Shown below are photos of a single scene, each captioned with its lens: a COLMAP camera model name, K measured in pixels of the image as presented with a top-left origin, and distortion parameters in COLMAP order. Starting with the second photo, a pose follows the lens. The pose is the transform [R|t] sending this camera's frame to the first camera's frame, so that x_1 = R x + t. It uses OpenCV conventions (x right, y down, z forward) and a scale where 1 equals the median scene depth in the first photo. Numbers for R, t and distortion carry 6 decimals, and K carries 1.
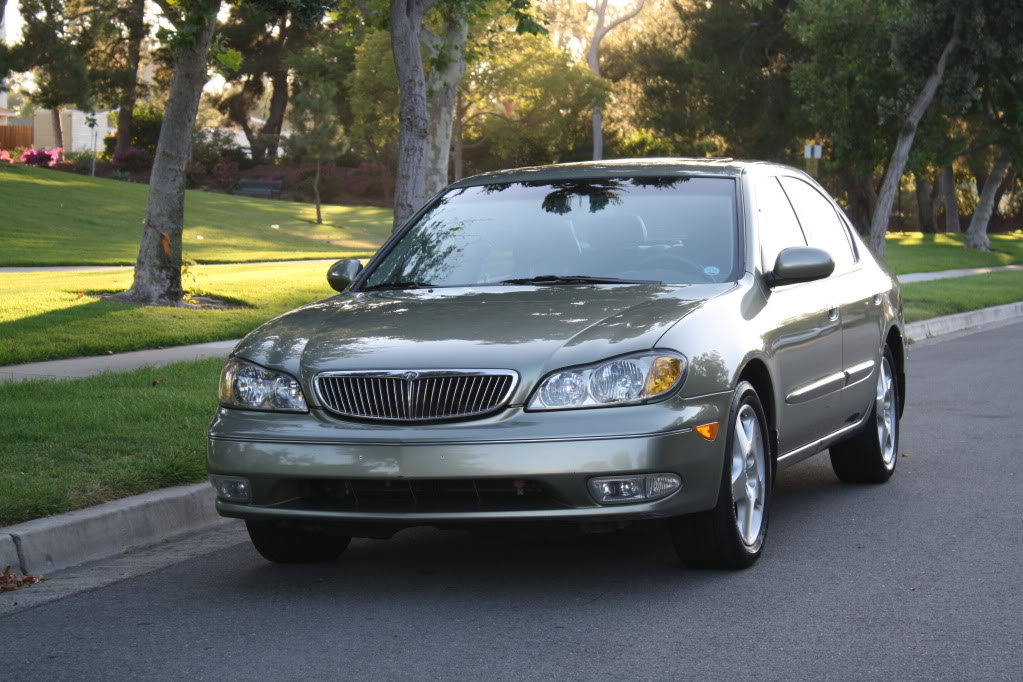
lens RADIAL K [[2471.8, 0, 511.5], [0, 2471.8, 341.0], [0, 0, 1]] dist [0.067571, 0.415713]
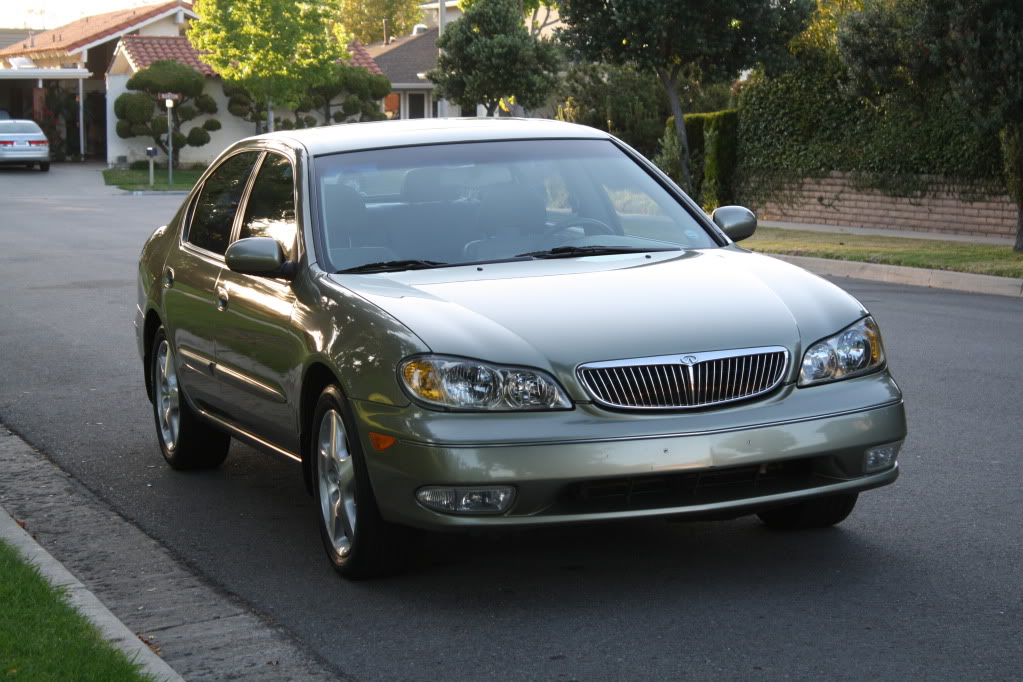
lens RADIAL K [[2471.8, 0, 511.5], [0, 2471.8, 341.0], [0, 0, 1]] dist [0.067571, 0.415713]
pose [[0.792688, -0.069276, 0.605679, -0.647353], [0.051112, 0.997577, 0.047207, -0.040221], [-0.607482, -0.006462, 0.794308, 0.278212]]
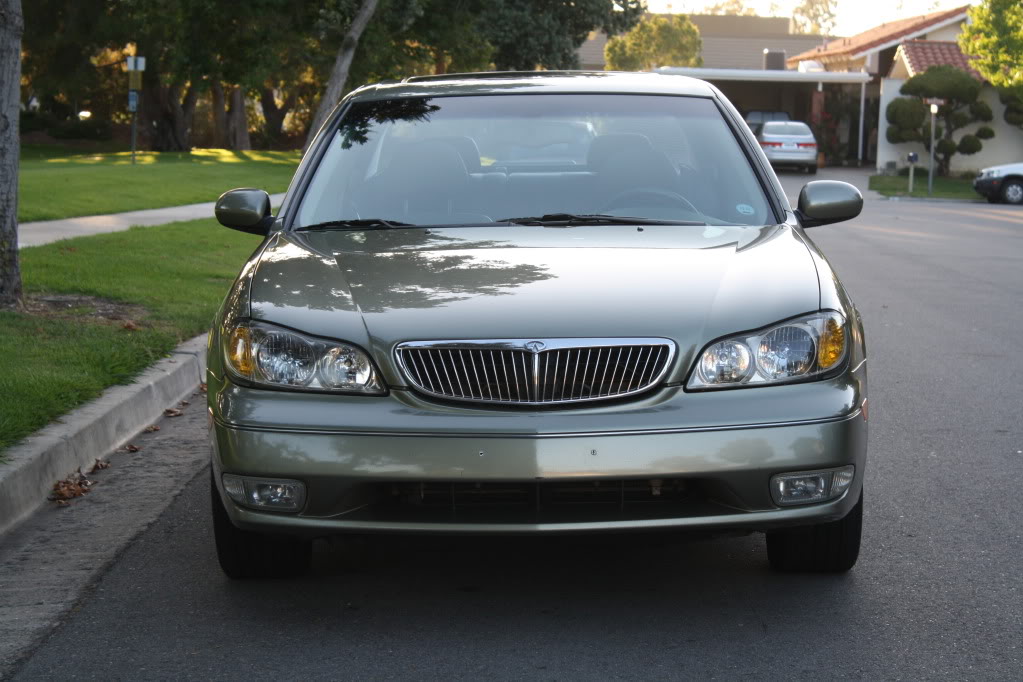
lens RADIAL K [[2471.8, 0, 511.5], [0, 2471.8, 341.0], [0, 0, 1]] dist [0.067571, 0.415713]
pose [[0.951642, -0.008098, 0.307101, -0.276707], [-0.002456, 0.999420, 0.033964, -0.013568], [-0.307198, -0.033075, 0.951071, 0.256233]]
